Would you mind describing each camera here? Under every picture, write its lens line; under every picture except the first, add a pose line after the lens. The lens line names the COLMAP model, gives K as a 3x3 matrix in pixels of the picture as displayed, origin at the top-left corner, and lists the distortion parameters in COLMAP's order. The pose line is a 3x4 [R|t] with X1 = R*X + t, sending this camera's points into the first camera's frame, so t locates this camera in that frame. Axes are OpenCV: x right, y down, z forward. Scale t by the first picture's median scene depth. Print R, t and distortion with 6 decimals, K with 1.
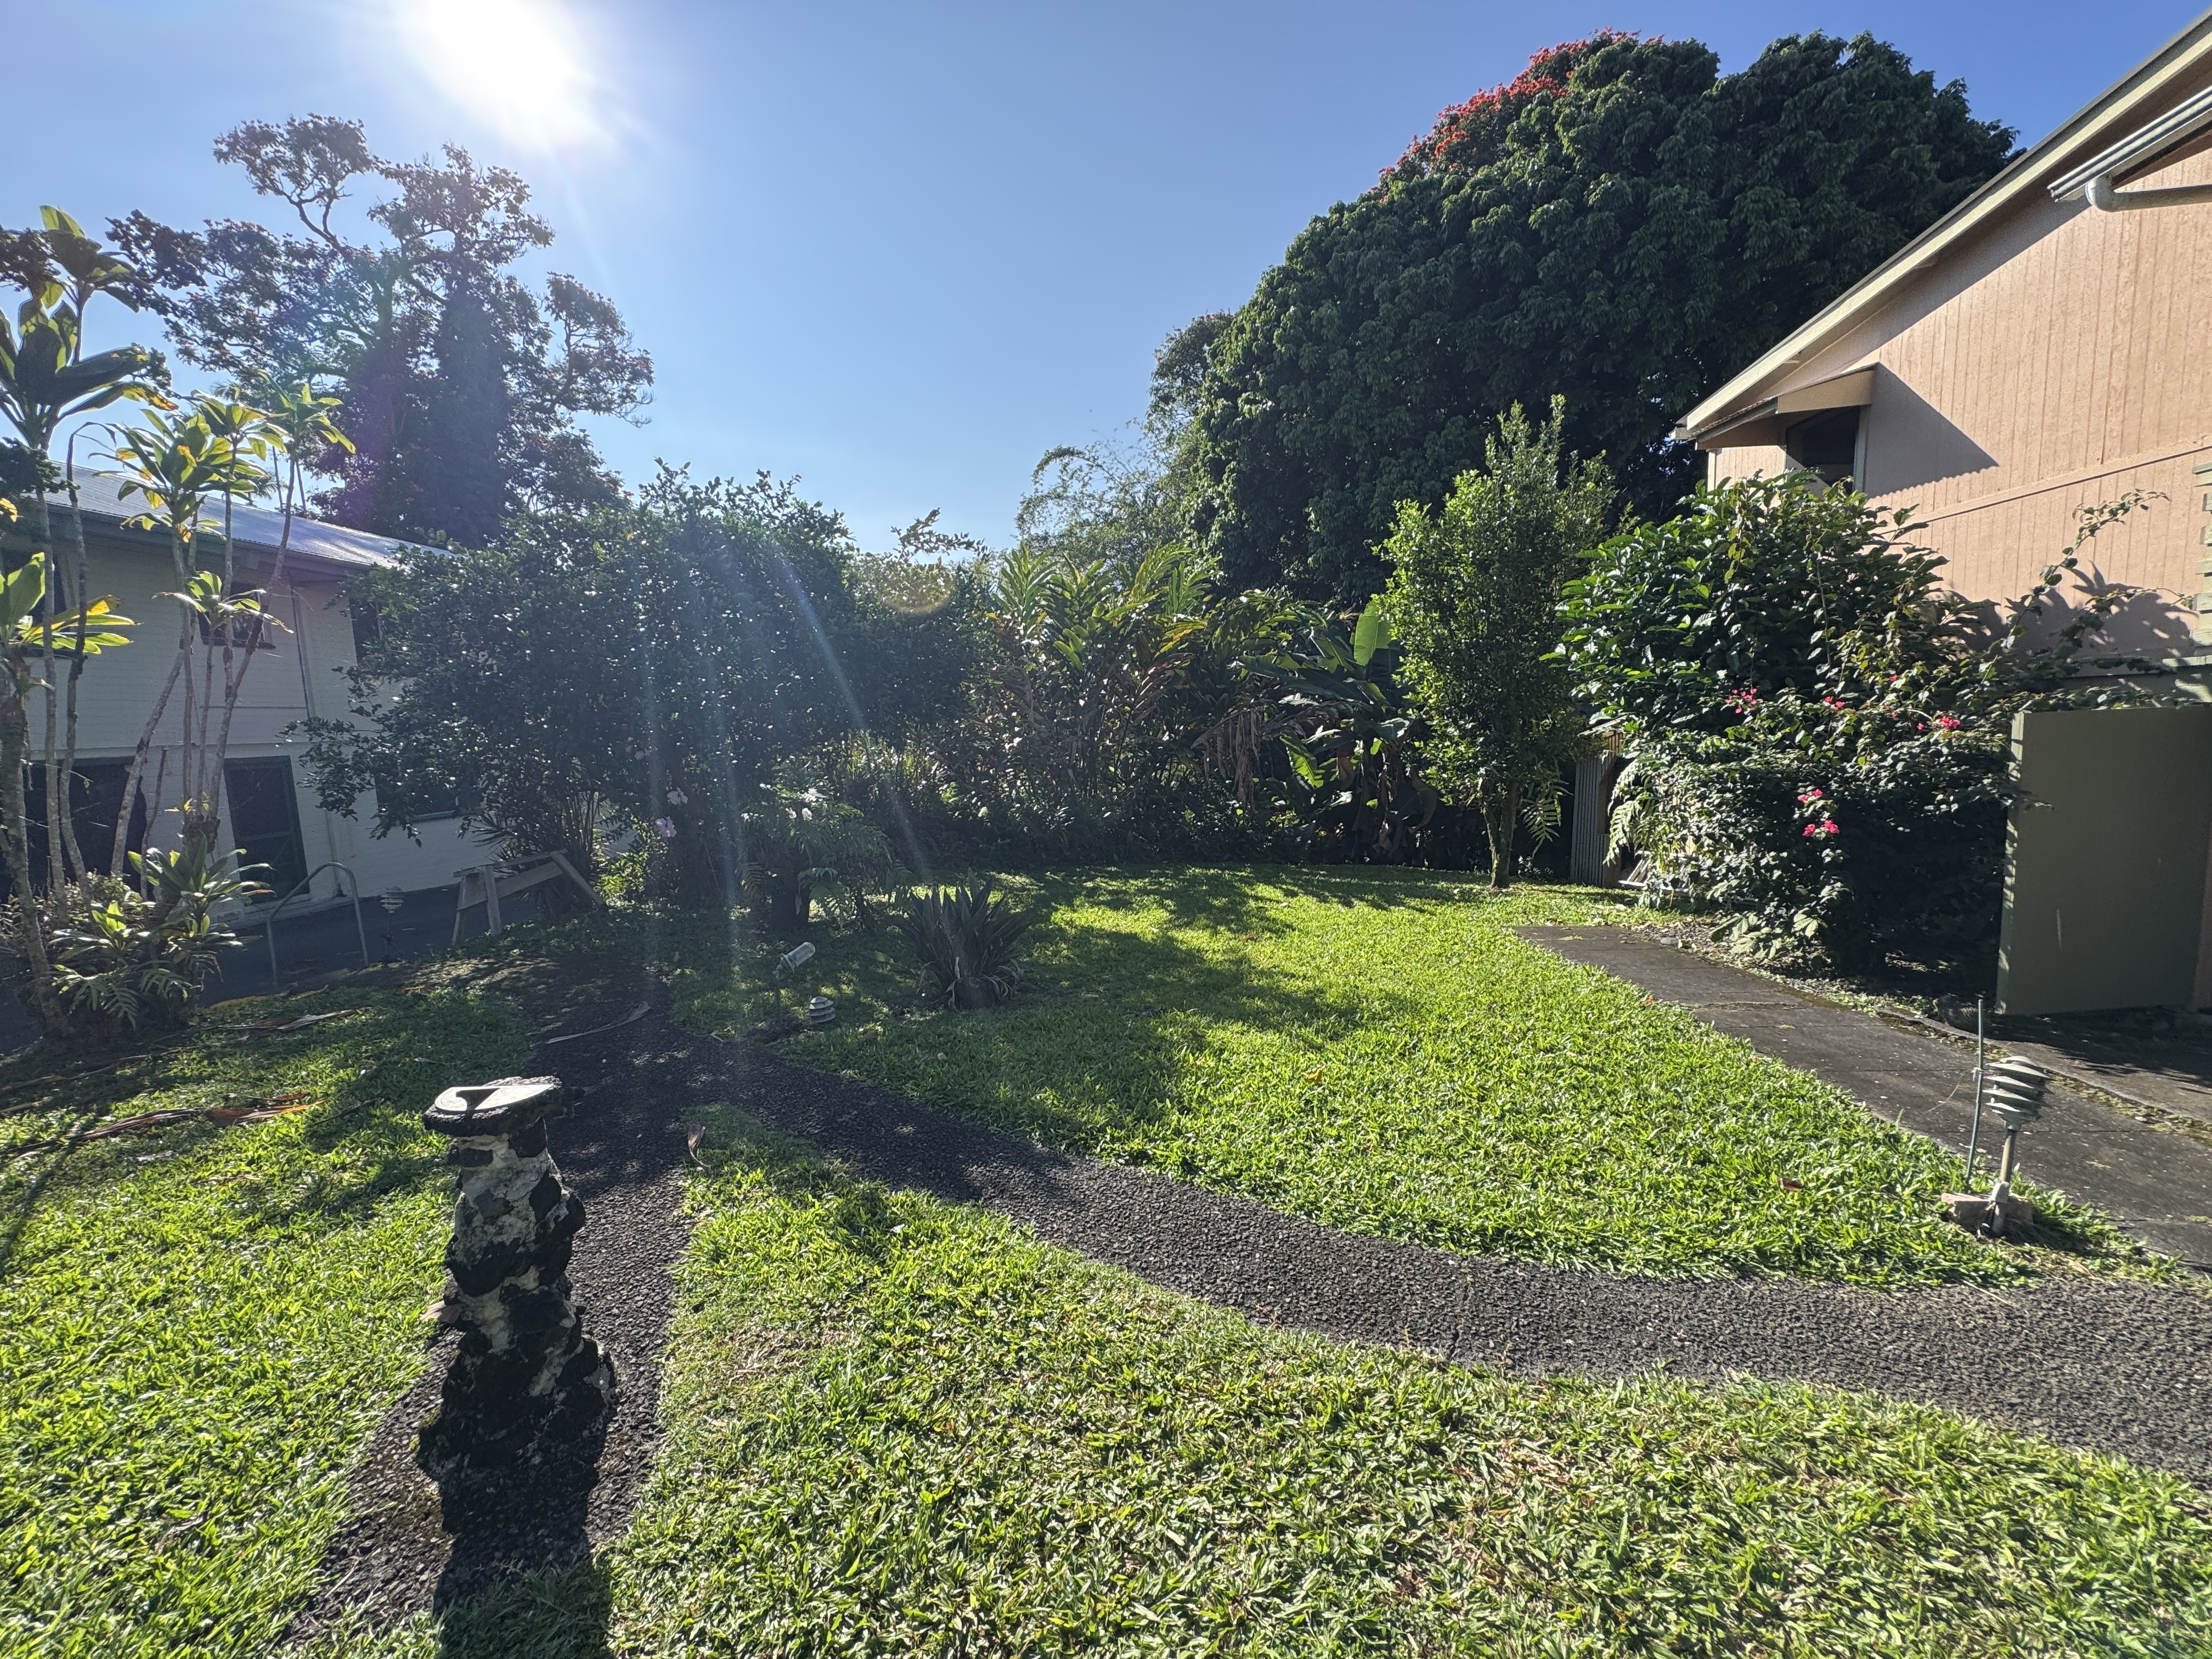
lens RADIAL K [[884.9, 0, 1102.5], [0, 884.9, 824.8], [0, 0, 1]] dist [-0.002646, -0.000430]
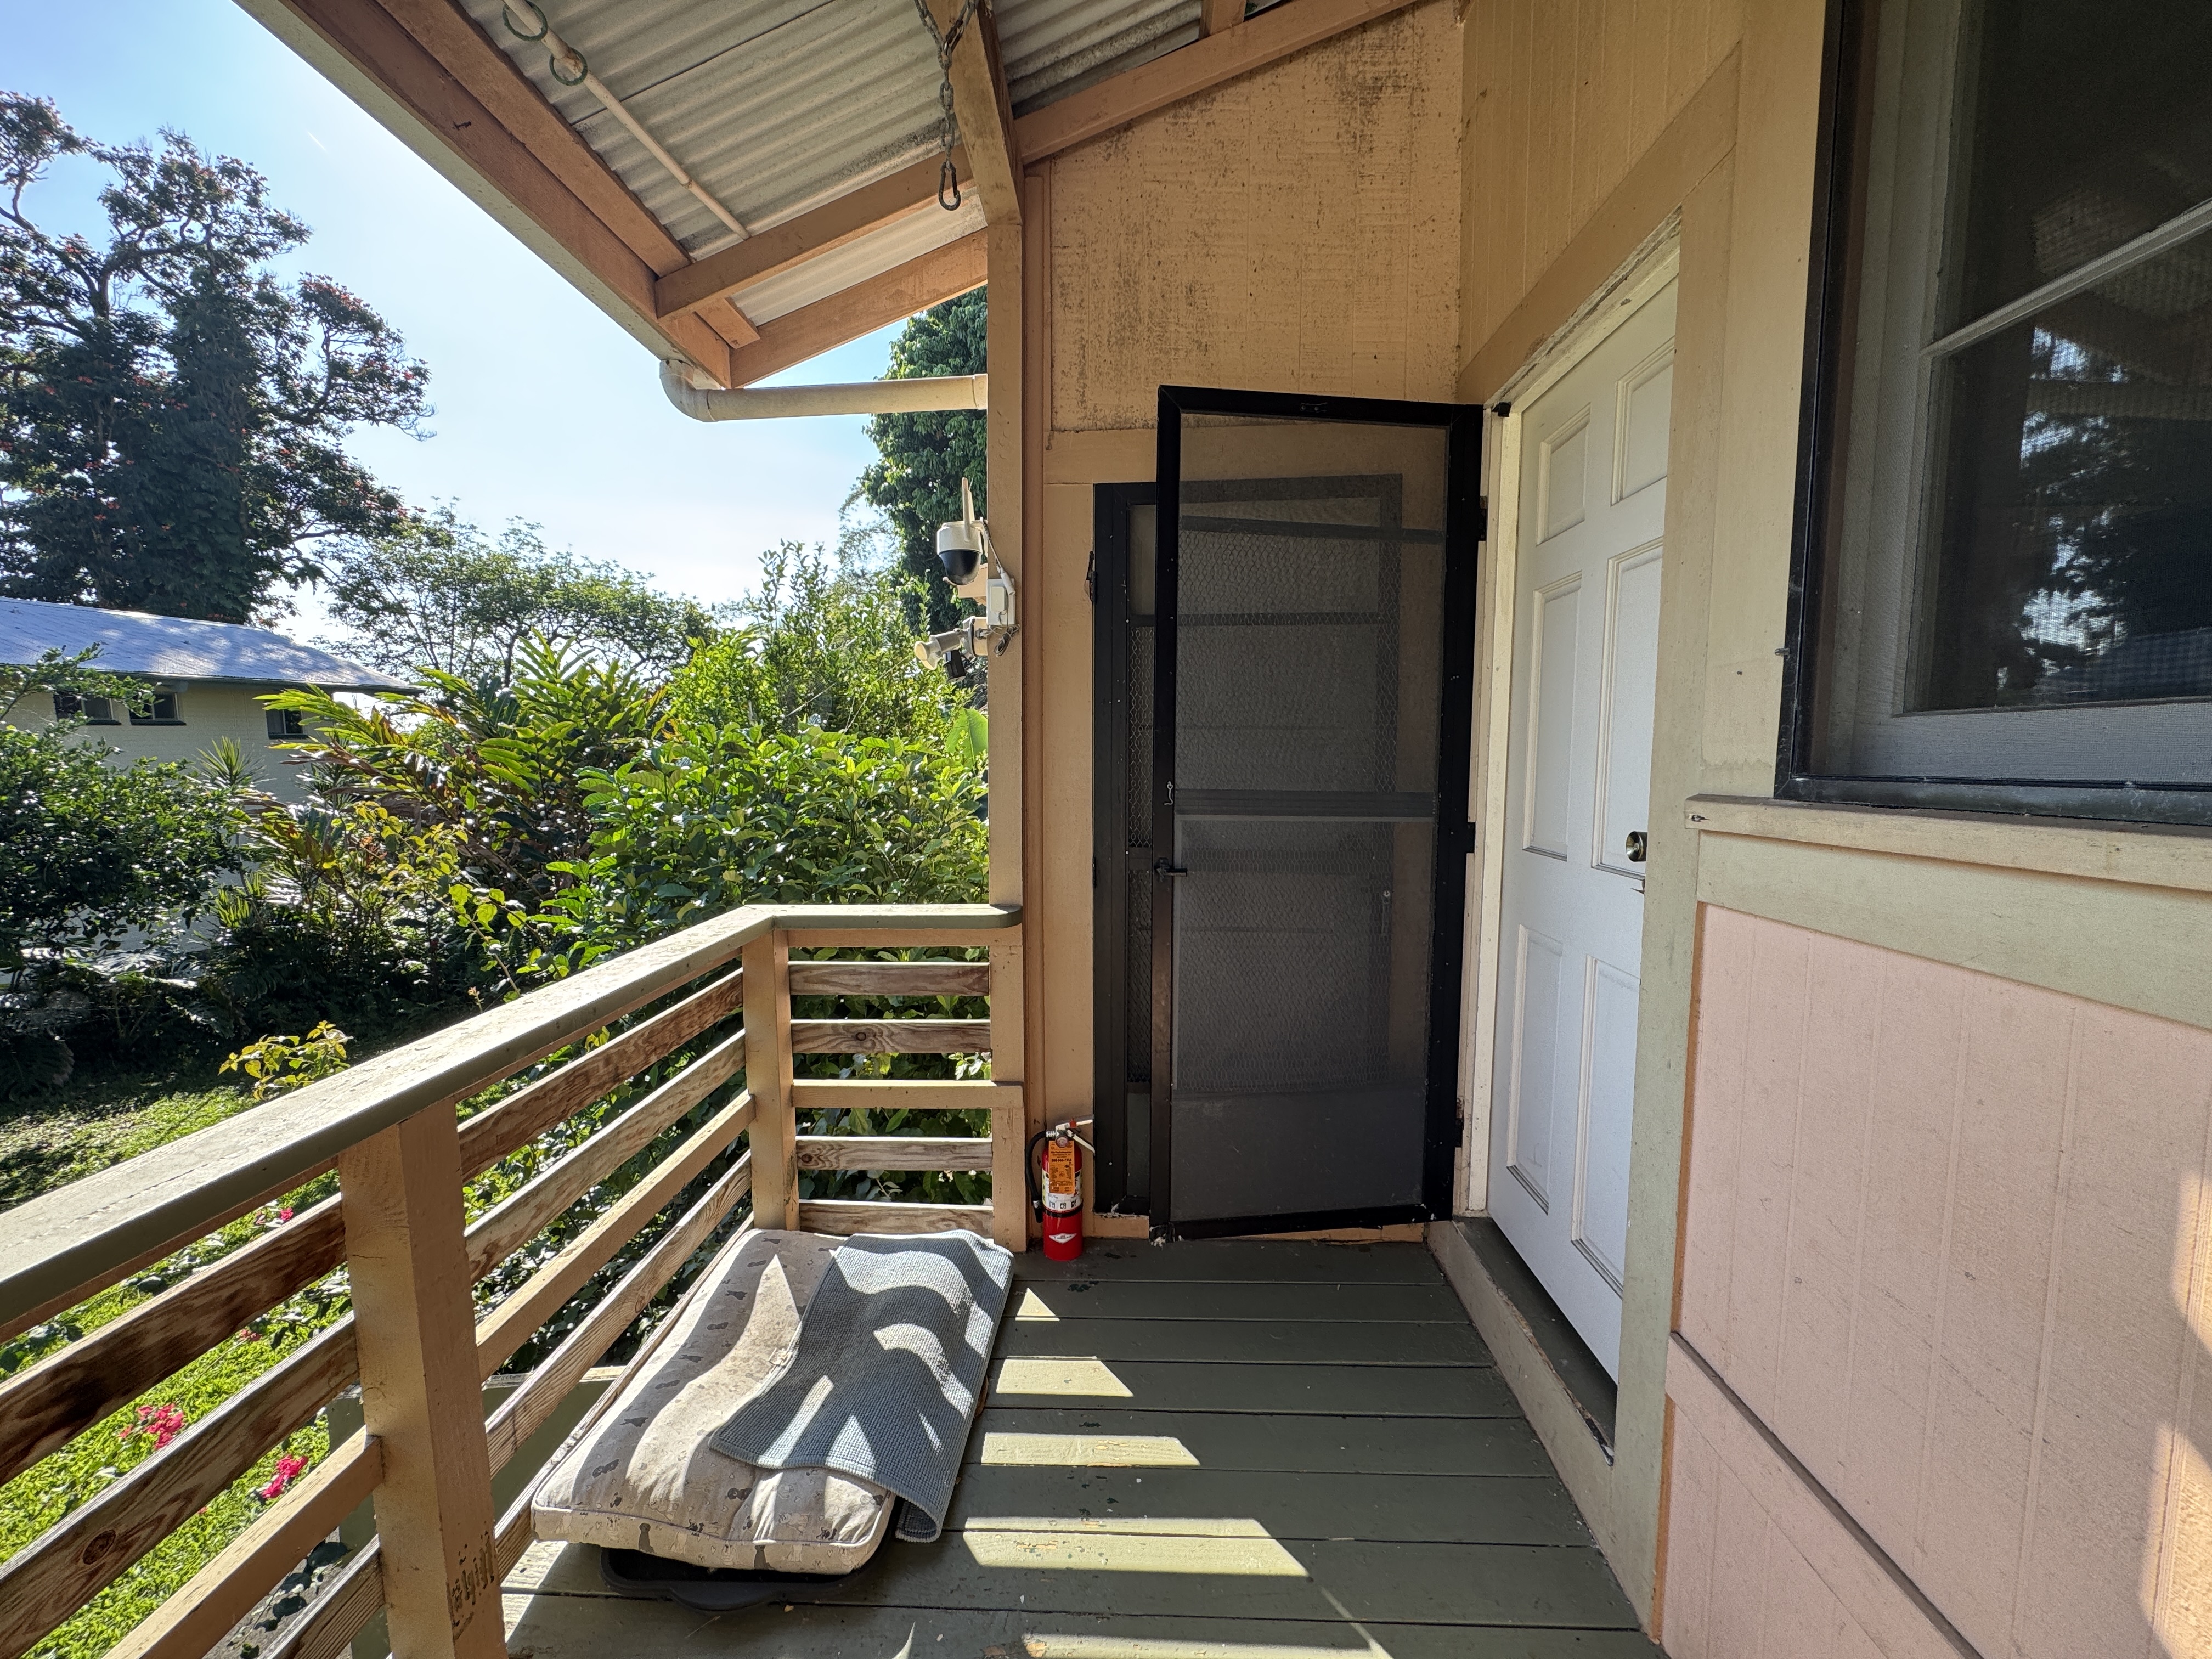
lens RADIAL K [[884.9, 0, 1104.6], [0, 884.9, 826.8], [0, 0, 1]] dist [-0.002646, -0.000430]
pose [[0.998663, 0.019697, 0.047789, 0.202245], [-0.019110, 0.999737, -0.012712, -0.063301], [-0.048027, 0.011782, 0.998777, 0.061209]]
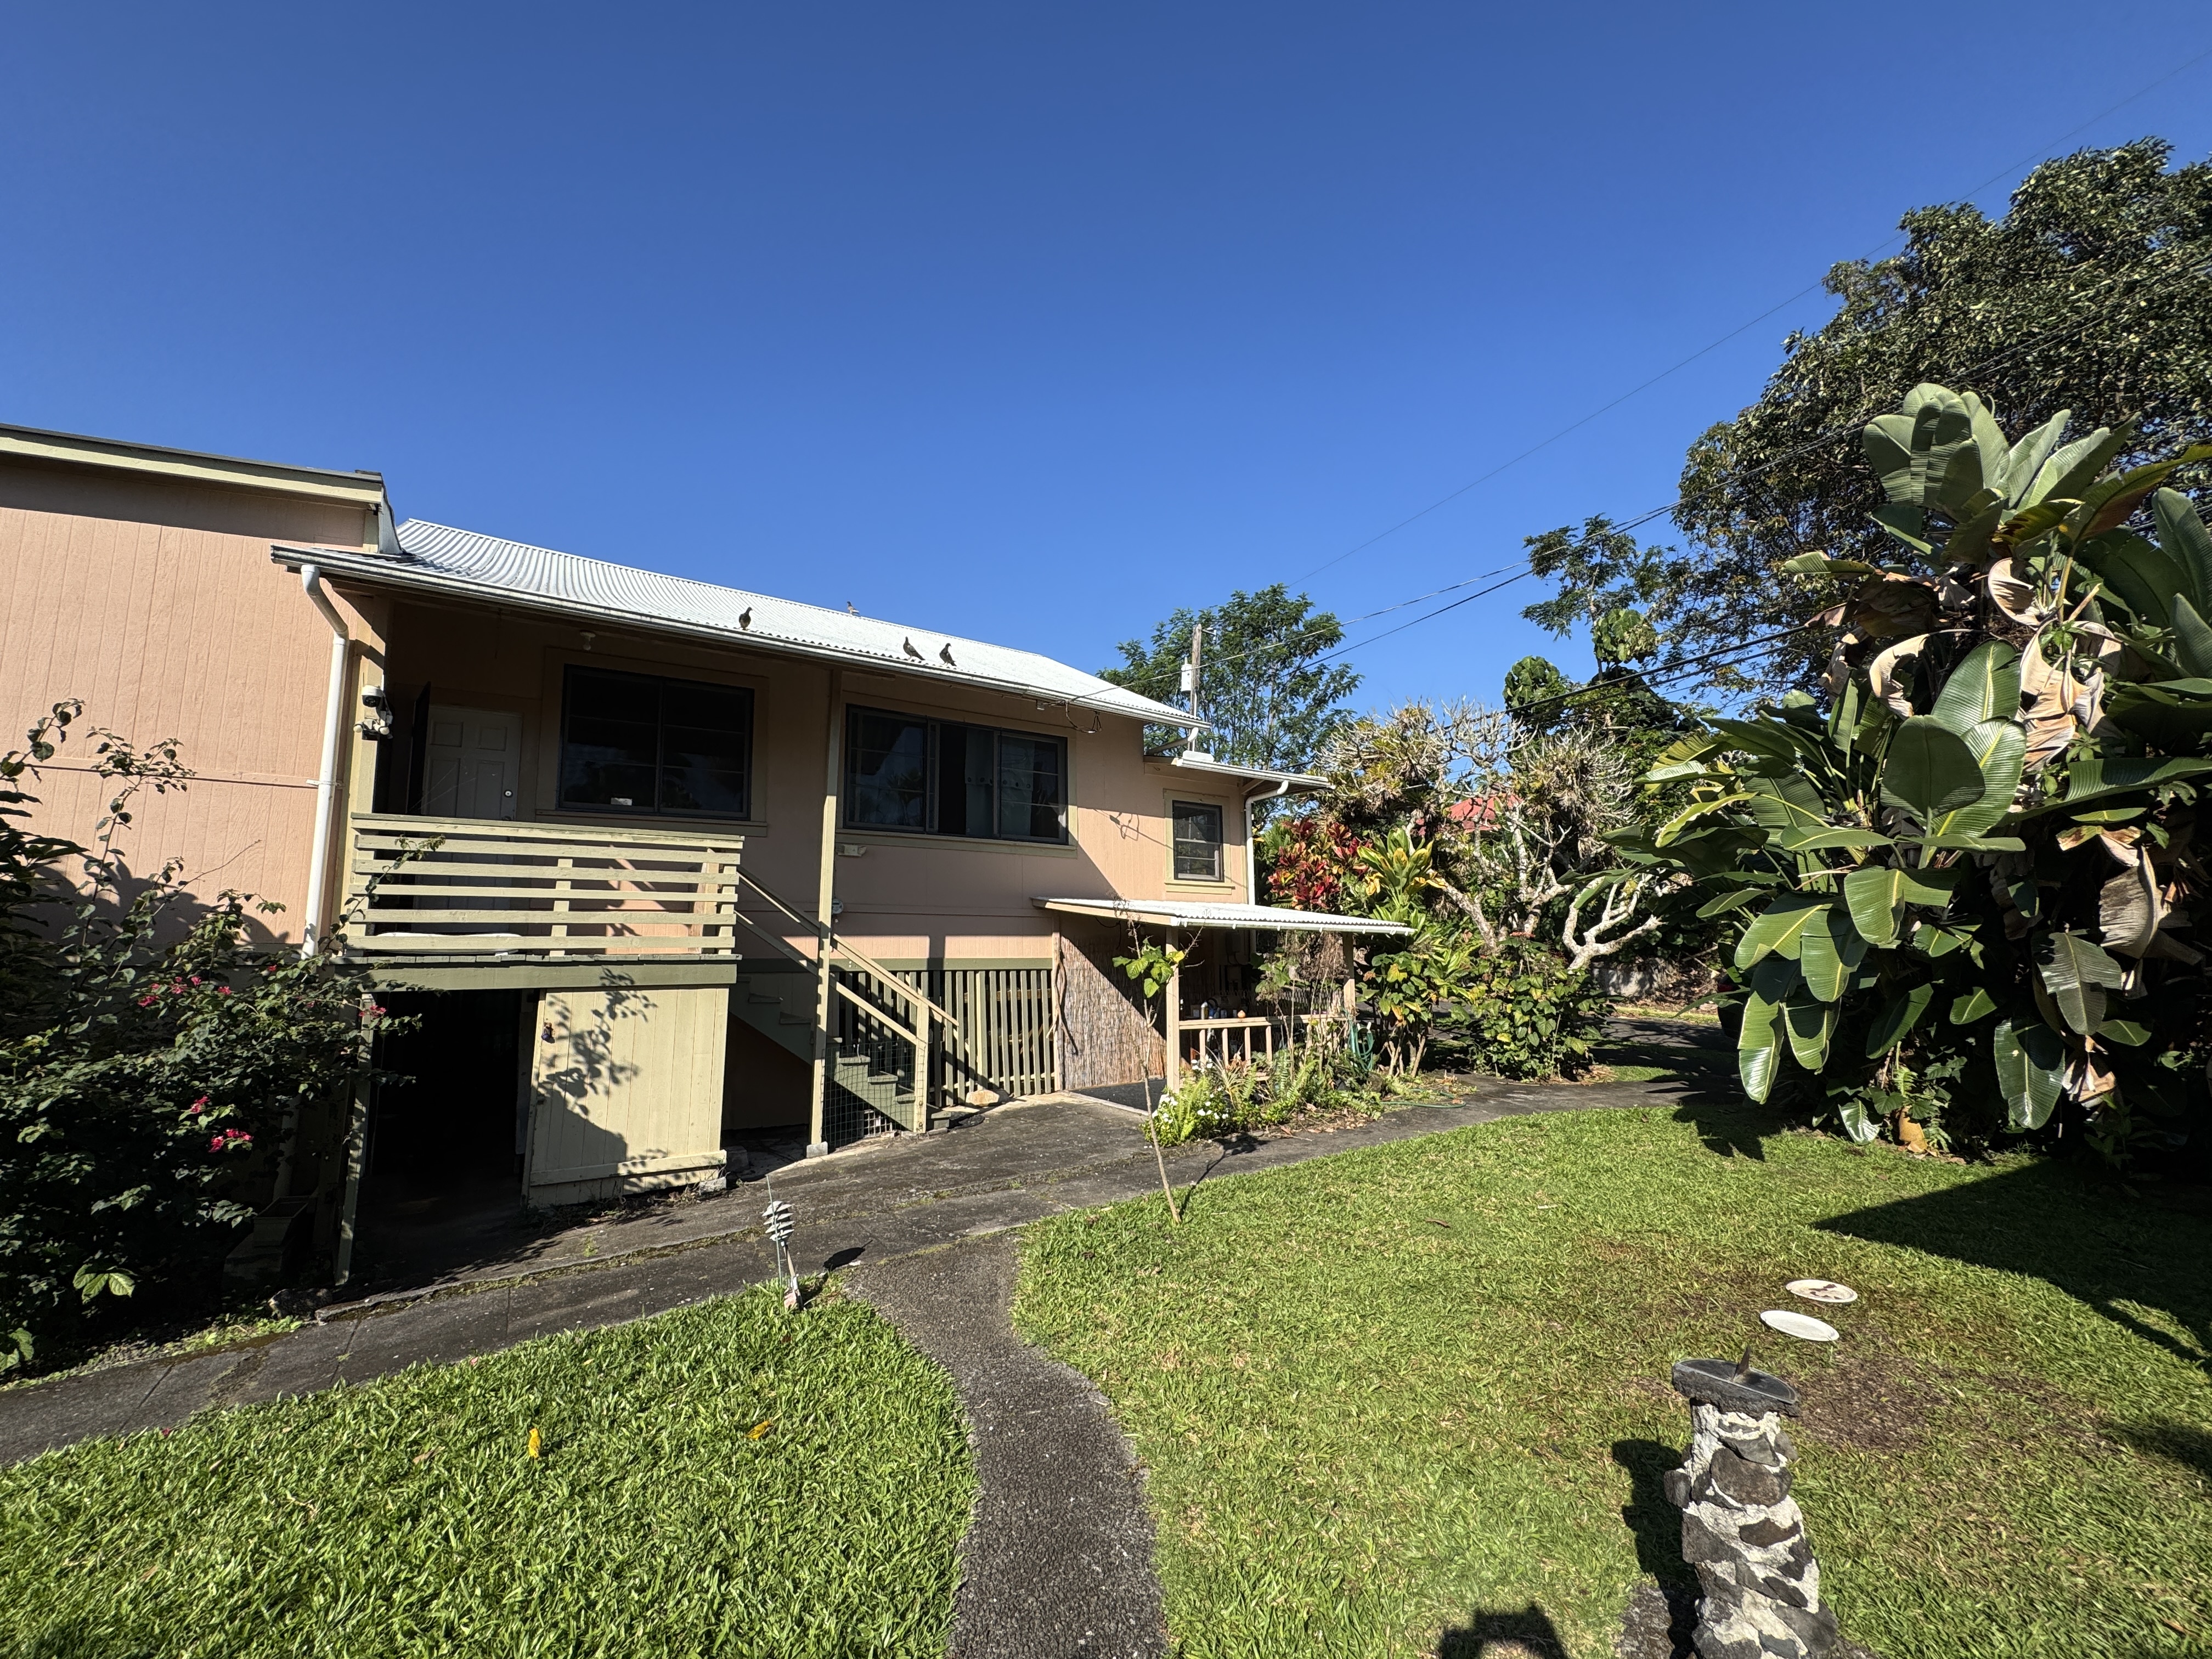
lens RADIAL K [[884.9, 0, 1113.3], [0, 884.9, 826.6], [0, 0, 1]] dist [-0.002646, -0.000430]
pose [[-0.625695, 0.140804, 0.767255, -0.069168], [0.107159, 0.989764, -0.094250, -0.019681], [-0.772672, 0.023247, -0.634379, 0.135371]]
